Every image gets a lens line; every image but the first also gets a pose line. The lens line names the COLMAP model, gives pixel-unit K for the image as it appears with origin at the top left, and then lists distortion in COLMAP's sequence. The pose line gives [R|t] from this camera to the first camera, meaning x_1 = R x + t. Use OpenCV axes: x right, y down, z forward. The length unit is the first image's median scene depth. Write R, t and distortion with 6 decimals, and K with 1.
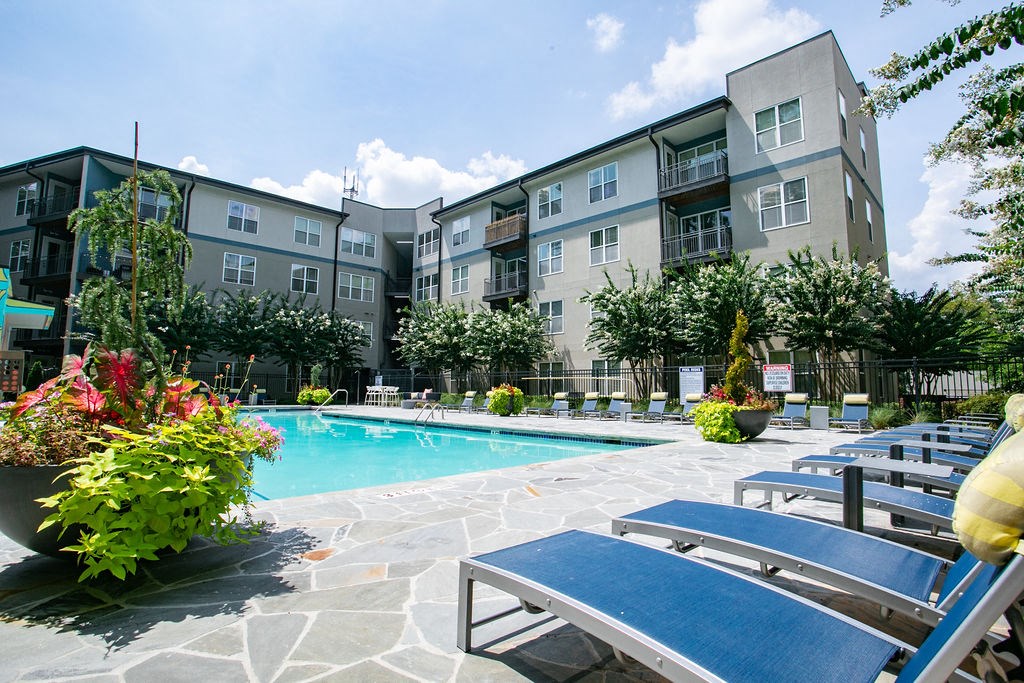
lens RADIAL K [[525.3, 0, 512.0], [0, 525.3, 341.5], [0, 0, 1]] dist [-0.084193, -0.000180]
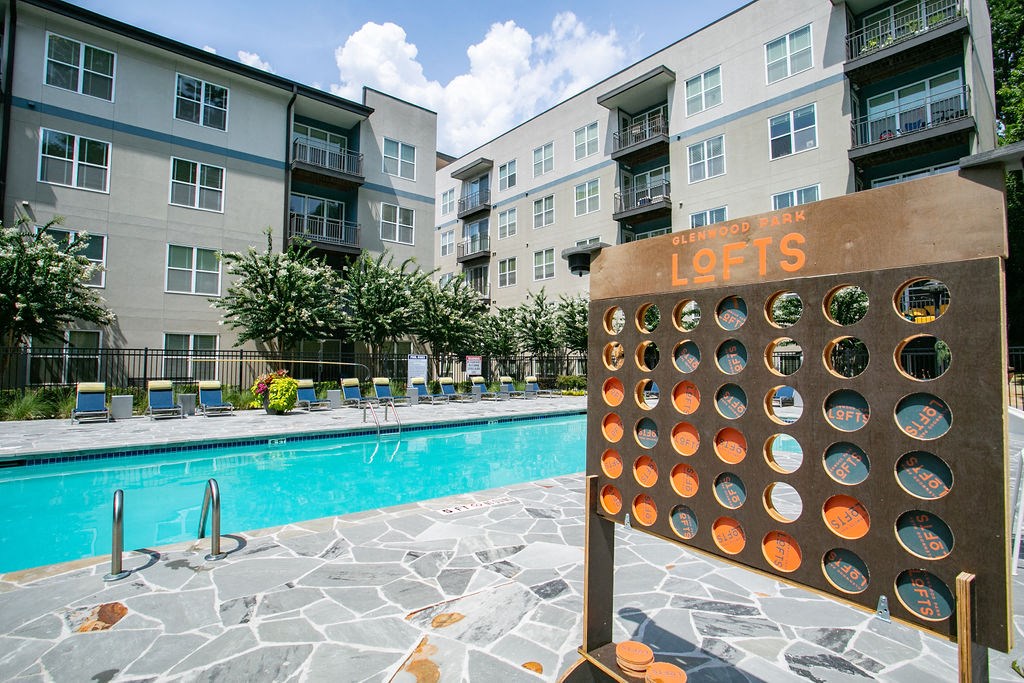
lens RADIAL K [[494.7, 0, 512.0], [0, 494.7, 341.5], [0, 0, 1]] dist [-0.070189, 0.031072]
pose [[0.050037, 0.055872, 0.997183, -0.544394], [-0.076998, 0.995678, -0.051924, 0.046839], [-0.995775, -0.074183, 0.054123, 0.568632]]
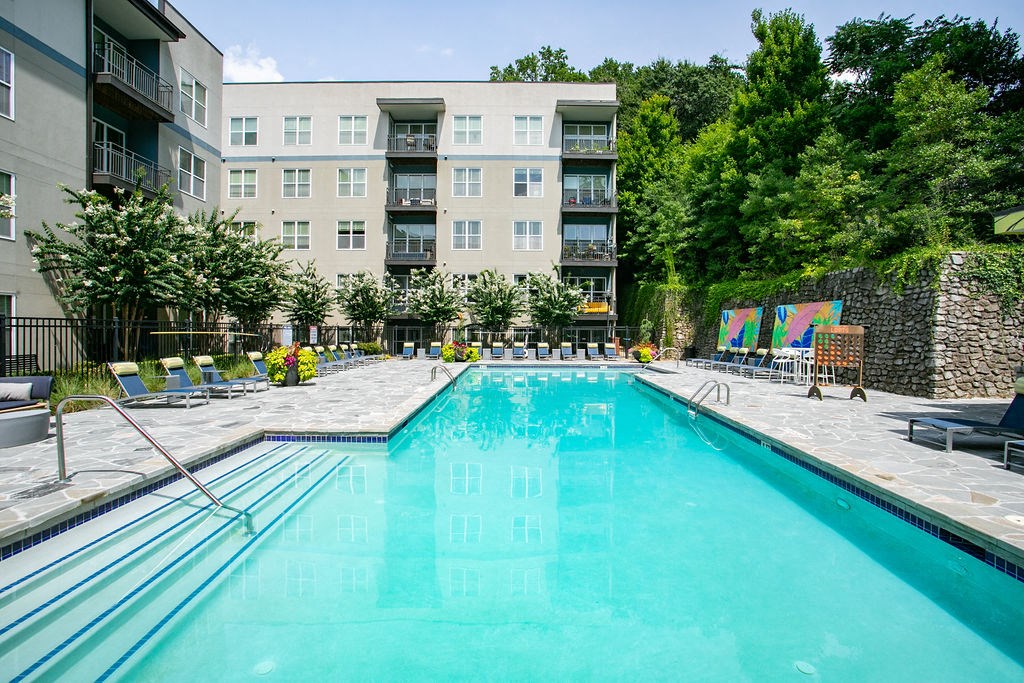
lens RADIAL K [[494.7, 0, 512.0], [0, 494.7, 341.5], [0, 0, 1]] dist [-0.070189, 0.031072]
pose [[-0.720788, -0.007087, 0.693119, -0.578173], [-0.051097, 0.997770, -0.042935, 0.080108], [-0.691269, -0.066364, -0.719543, 1.096938]]
